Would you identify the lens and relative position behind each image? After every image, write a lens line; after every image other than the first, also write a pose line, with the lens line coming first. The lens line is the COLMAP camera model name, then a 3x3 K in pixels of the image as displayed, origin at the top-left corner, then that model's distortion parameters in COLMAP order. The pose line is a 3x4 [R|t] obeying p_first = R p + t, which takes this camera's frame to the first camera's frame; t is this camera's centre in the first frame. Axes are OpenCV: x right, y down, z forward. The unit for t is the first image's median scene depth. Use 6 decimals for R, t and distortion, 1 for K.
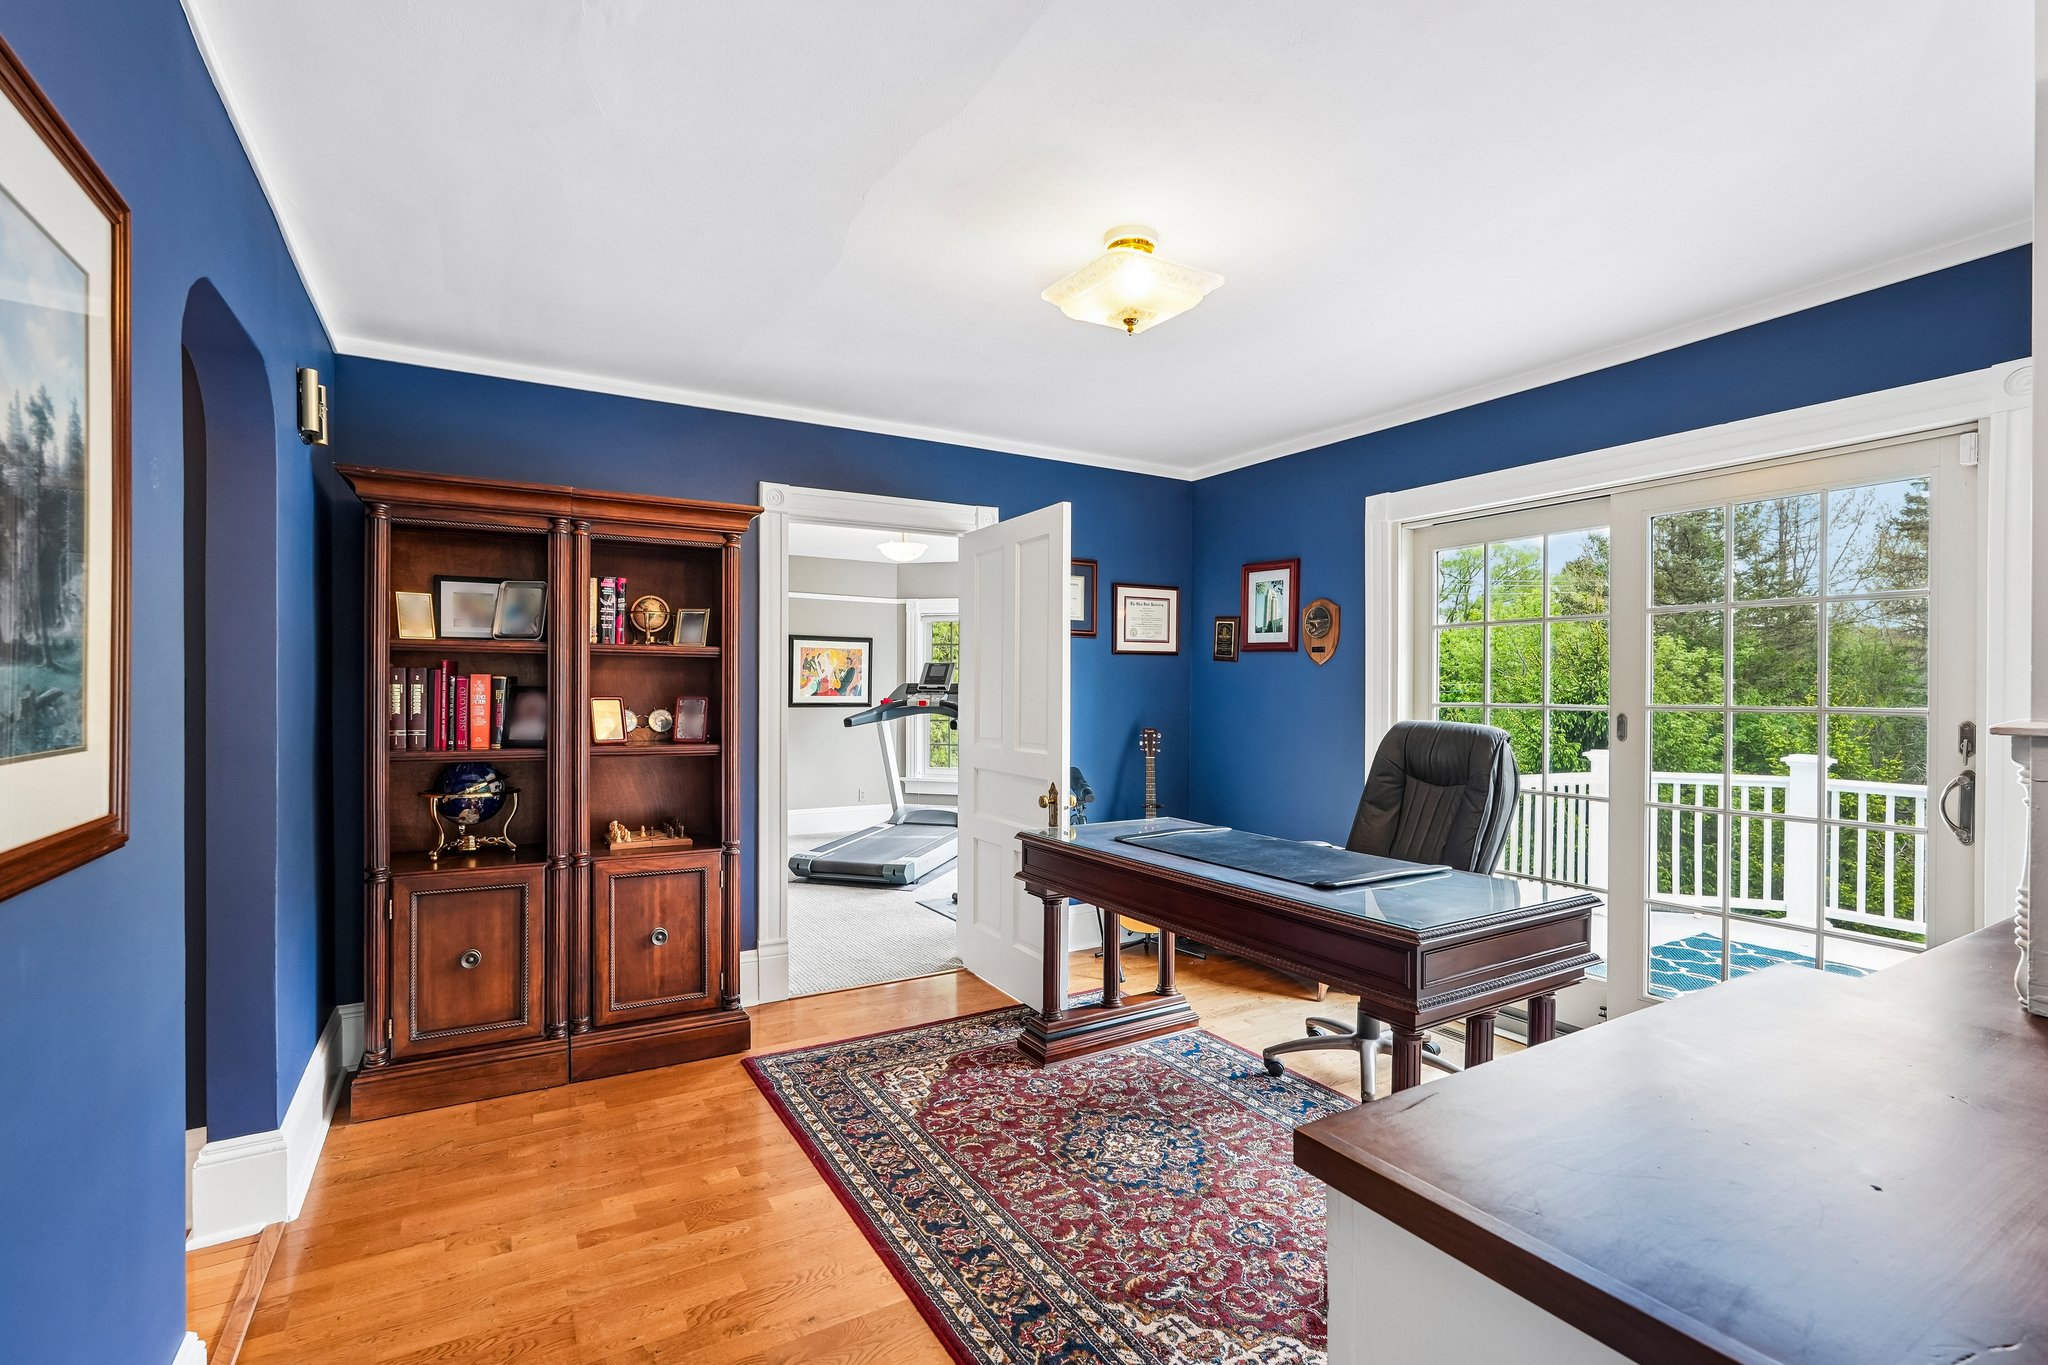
lens RADIAL K [[939.9, 0, 1024.6], [0, 939.9, 687.2], [0, 0, 1]] dist [-0.024211, -0.000049]
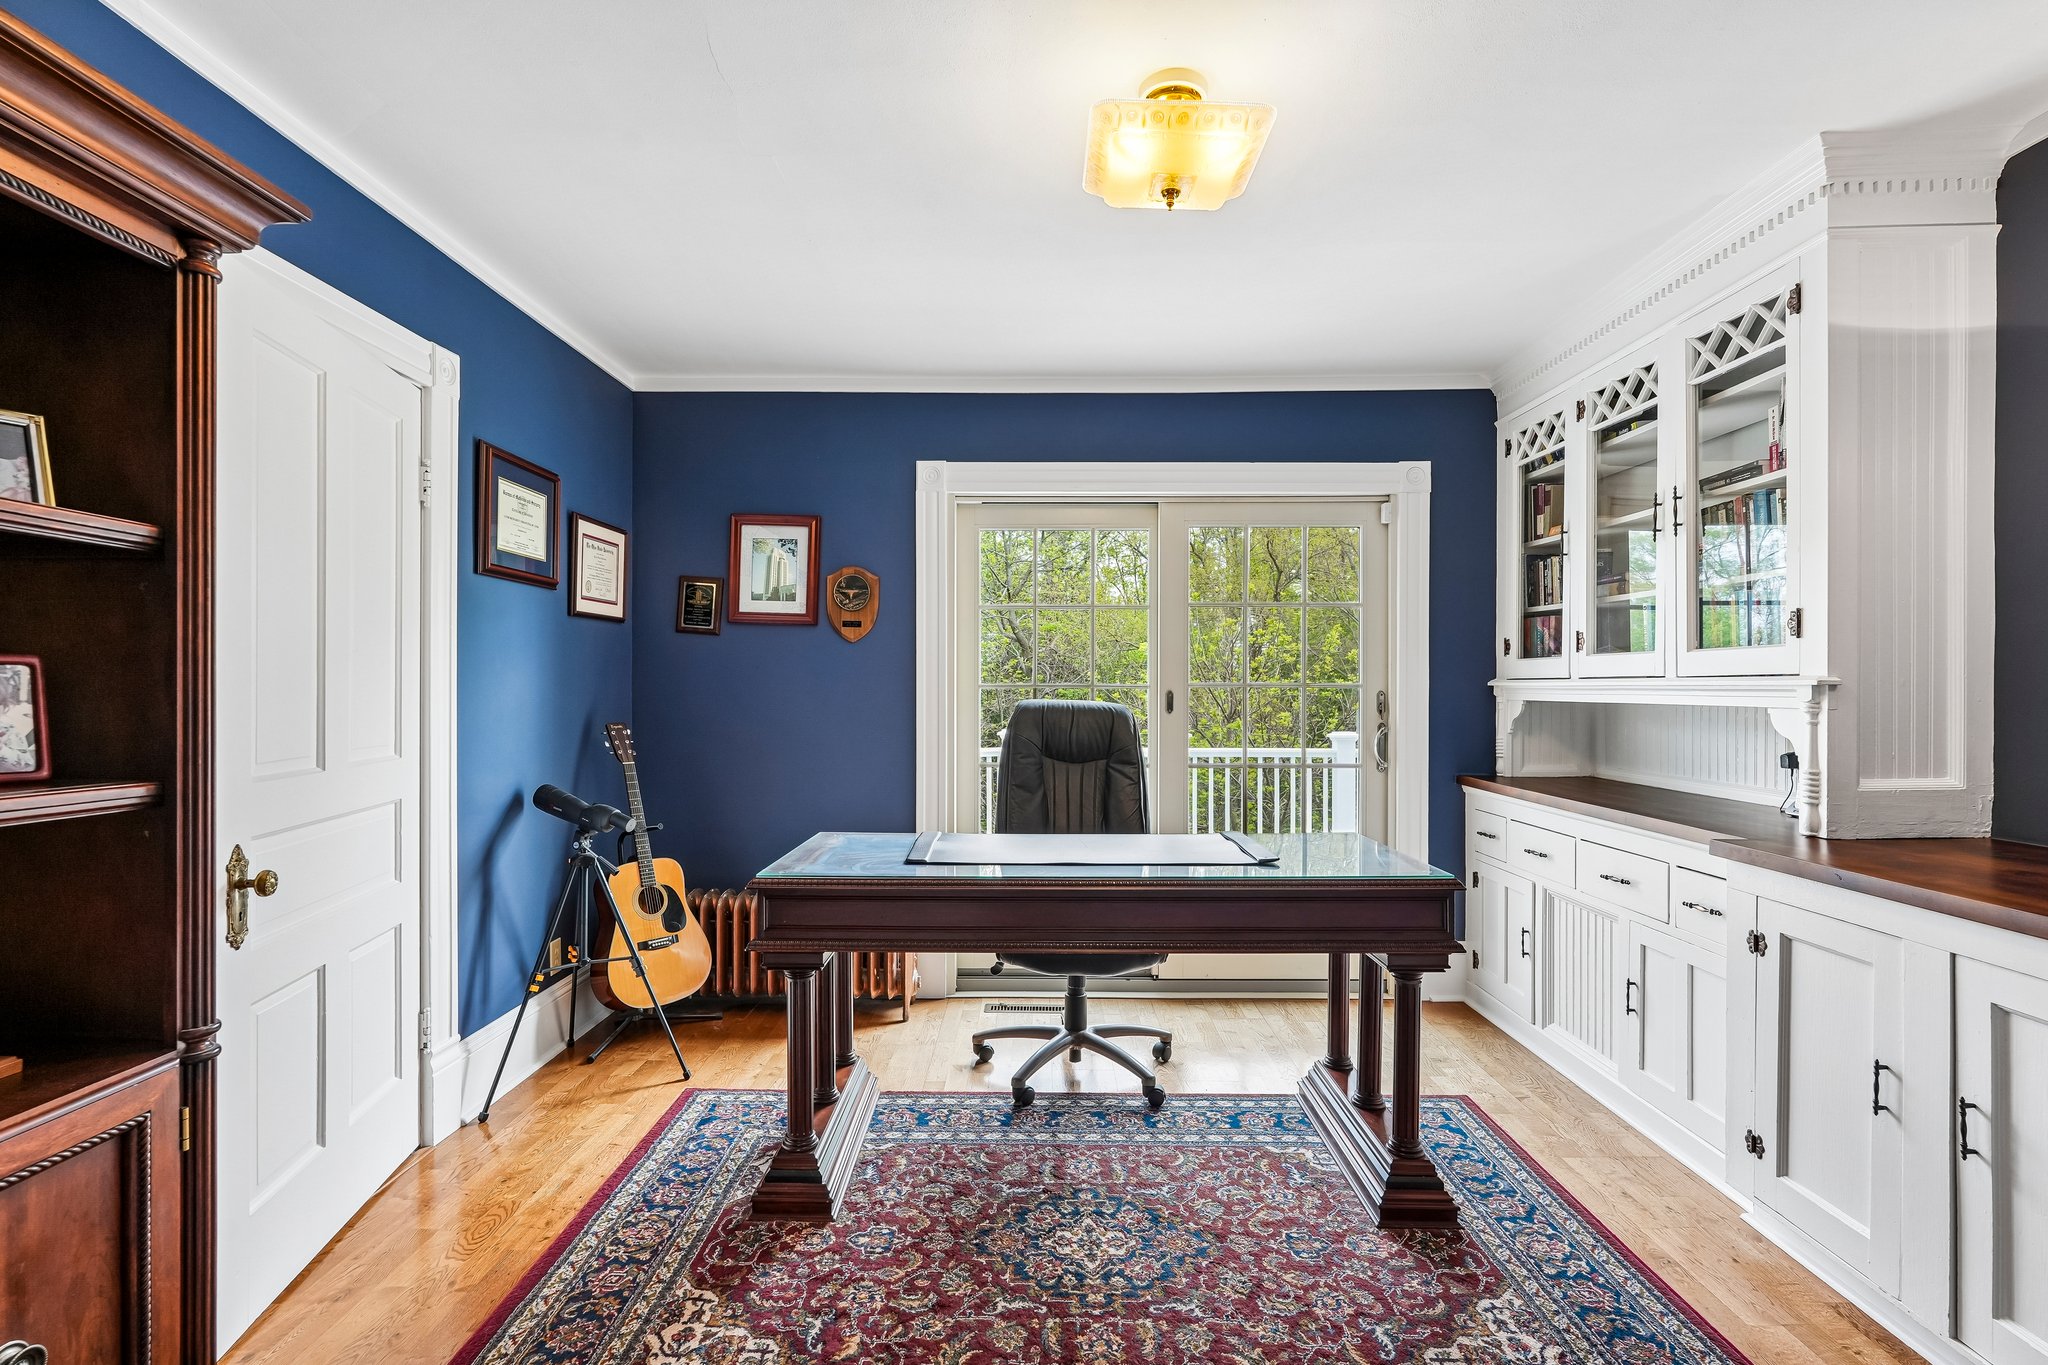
lens RADIAL K [[978.5, 0, 1024.4], [0, 978.5, 689.0], [0, 0, 1]] dist [-0.012661, 0.002096]
pose [[0.515531, -0.002476, 0.856867, -0.496033], [-0.000668, 0.999994, 0.003292, 0.021960], [-0.856871, -0.002270, 0.515526, 0.507506]]
